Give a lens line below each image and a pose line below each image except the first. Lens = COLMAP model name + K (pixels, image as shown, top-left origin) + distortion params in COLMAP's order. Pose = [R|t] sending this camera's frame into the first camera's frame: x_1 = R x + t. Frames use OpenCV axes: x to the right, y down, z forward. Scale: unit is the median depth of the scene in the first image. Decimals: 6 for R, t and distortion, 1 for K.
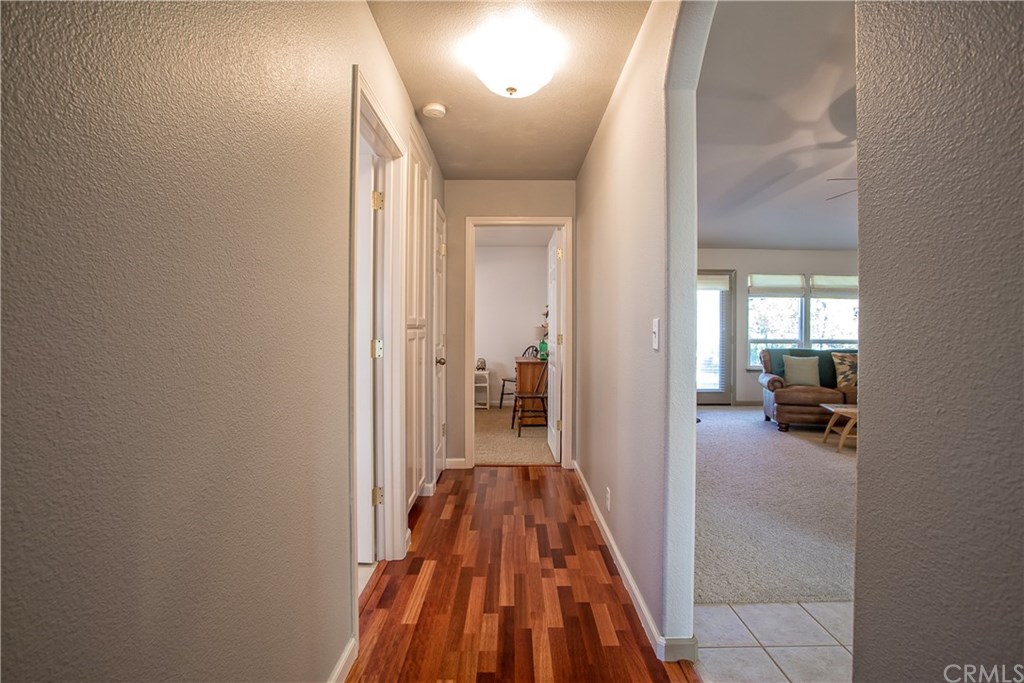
lens RADIAL K [[503.5, 0, 510.0], [0, 503.5, 330.7], [0, 0, 1]] dist [-0.074048, 0.031733]
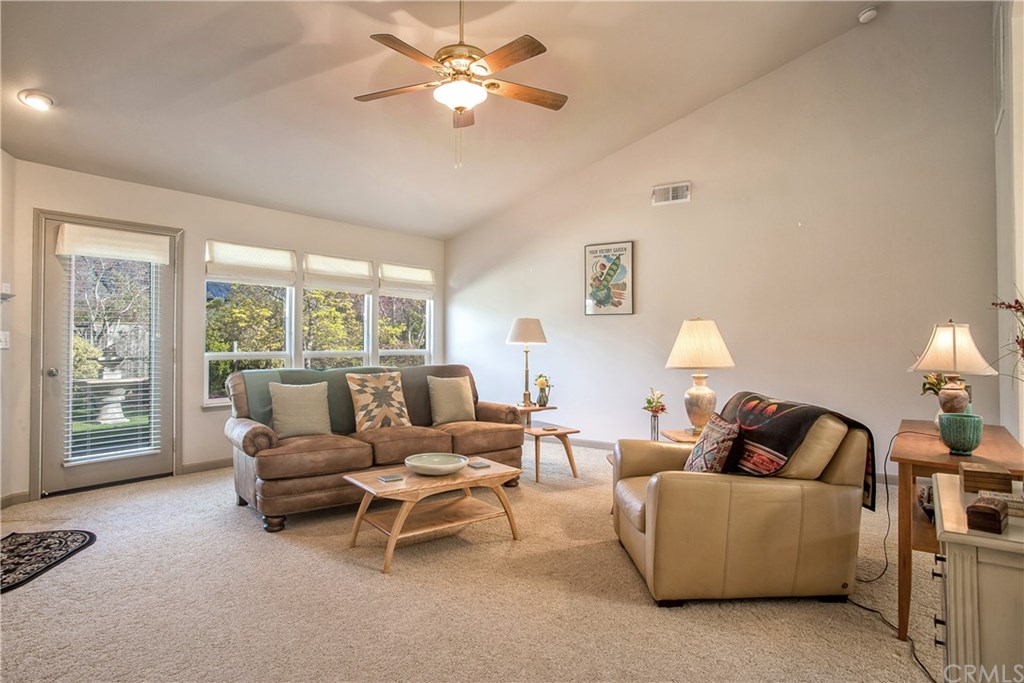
lens RADIAL K [[583.5, 0, 509.4], [0, 583.5, 330.0], [0, 0, 1]] dist [-0.073702, 0.047486]
pose [[0.594849, 0.011478, 0.803755, 0.206140], [0.004009, 0.999843, -0.017246, 0.003619], [-0.803827, 0.013481, 0.594710, 0.423816]]
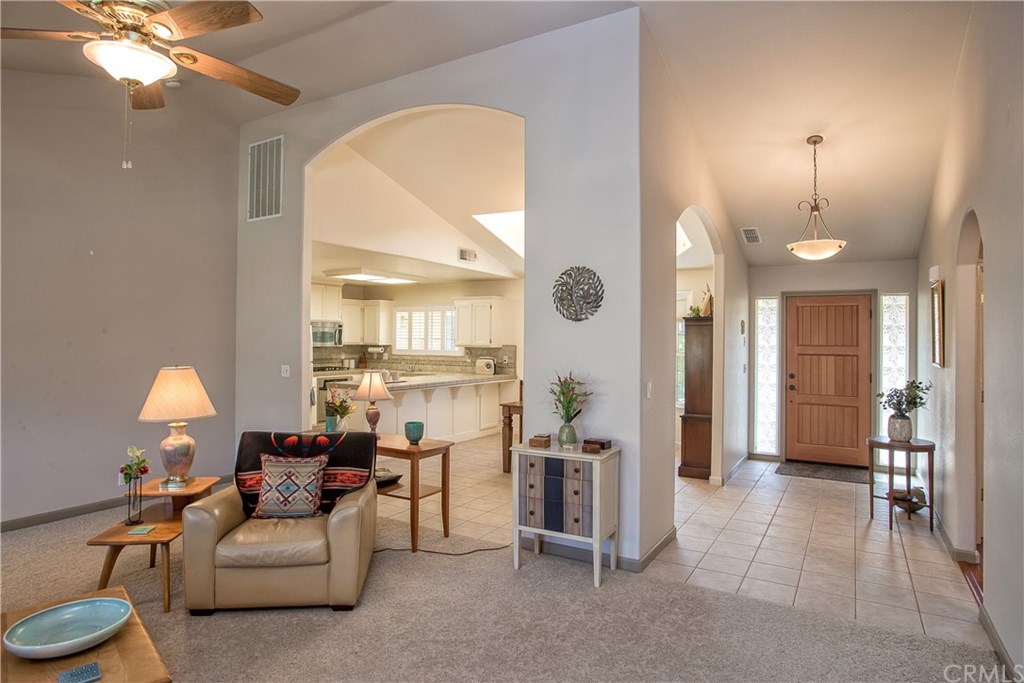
lens RADIAL K [[583.5, 0, 509.4], [0, 583.5, 330.0], [0, 0, 1]] dist [-0.073702, 0.047486]
pose [[-0.856759, -0.003468, 0.515705, 0.216369], [-0.008984, 0.999926, -0.008202, -0.056201], [-0.515638, -0.011660, -0.856727, 0.976729]]
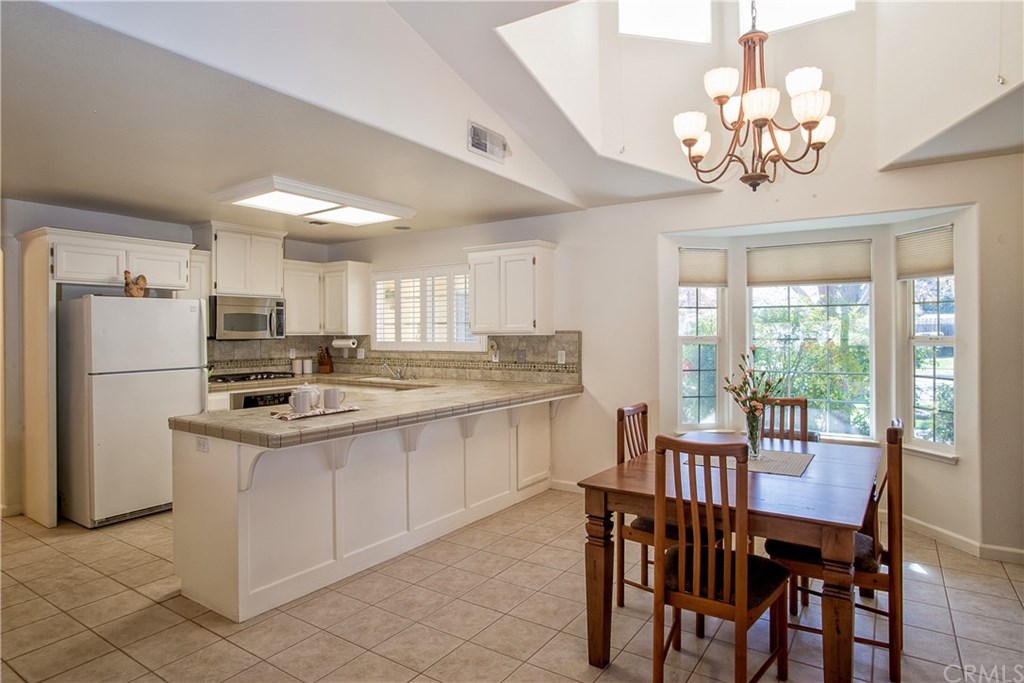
lens RADIAL K [[583.5, 0, 509.4], [0, 583.5, 330.0], [0, 0, 1]] dist [-0.073702, 0.047486]
pose [[-0.830450, 0.004027, 0.557078, 0.621790], [0.006453, 0.999976, 0.002392, -0.031893], [-0.557055, 0.005581, -0.830457, 0.390474]]
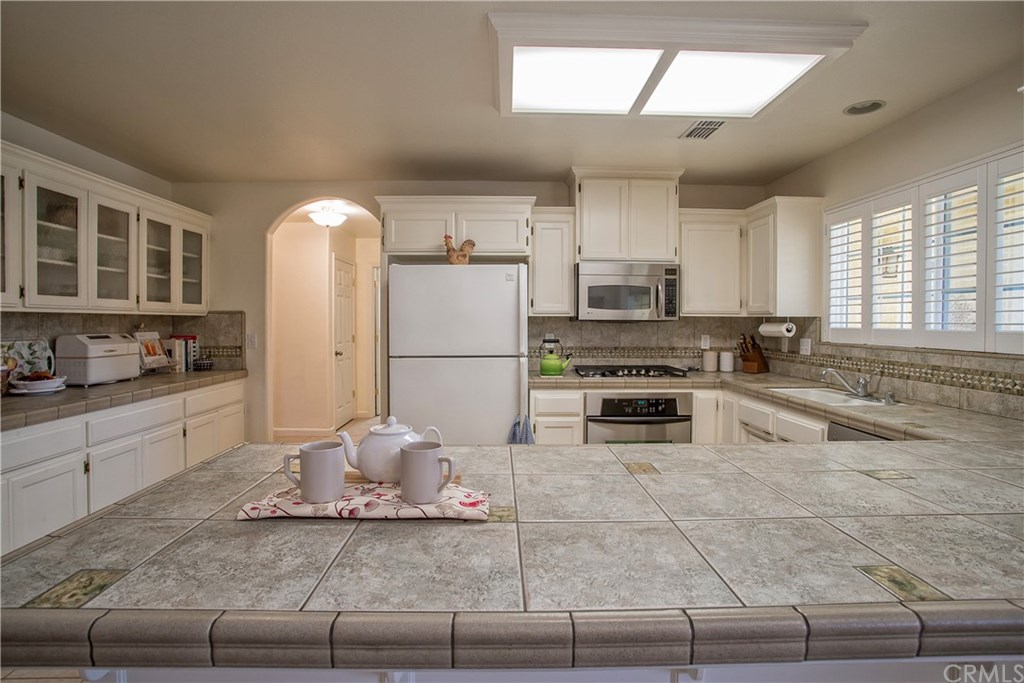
lens RADIAL K [[503.5, 0, 510.0], [0, 503.5, 330.7], [0, 0, 1]] dist [-0.074048, 0.031733]
pose [[-0.025133, -0.023571, 0.999406, 0.904053], [0.001415, 0.999720, 0.023614, -0.019093], [-0.999683, 0.002008, -0.025093, -0.010811]]
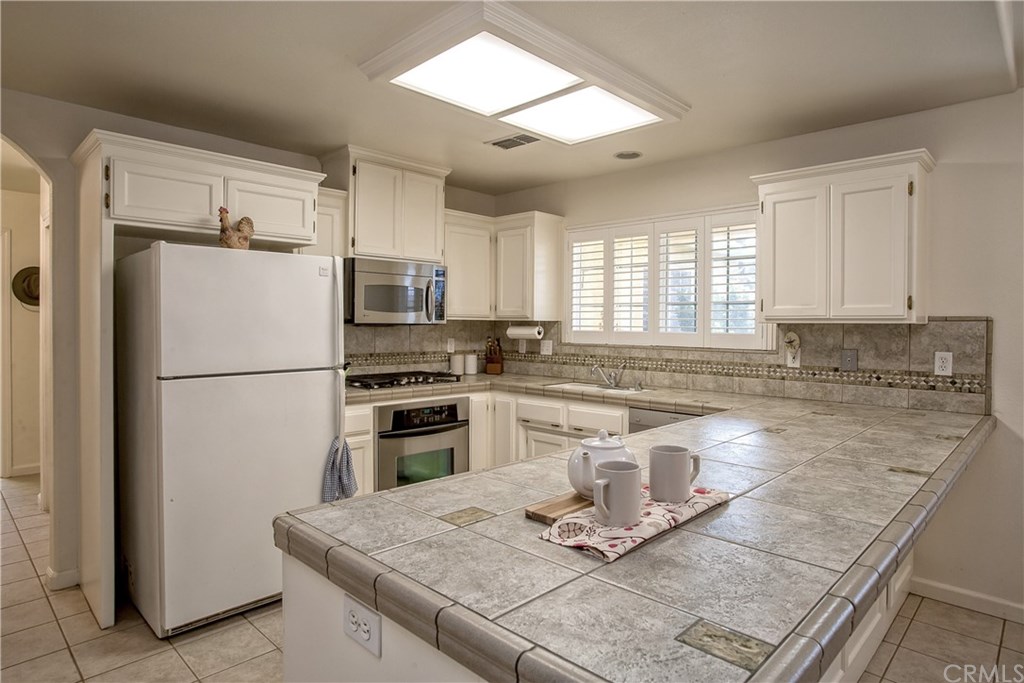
lens RADIAL K [[583.5, 0, 509.4], [0, 583.5, 330.0], [0, 0, 1]] dist [-0.073702, 0.047486]
pose [[-0.717787, -0.017174, 0.696051, 0.973920], [-0.006637, 0.999819, 0.017825, -0.022738], [-0.696232, 0.008175, -0.717771, 0.217058]]
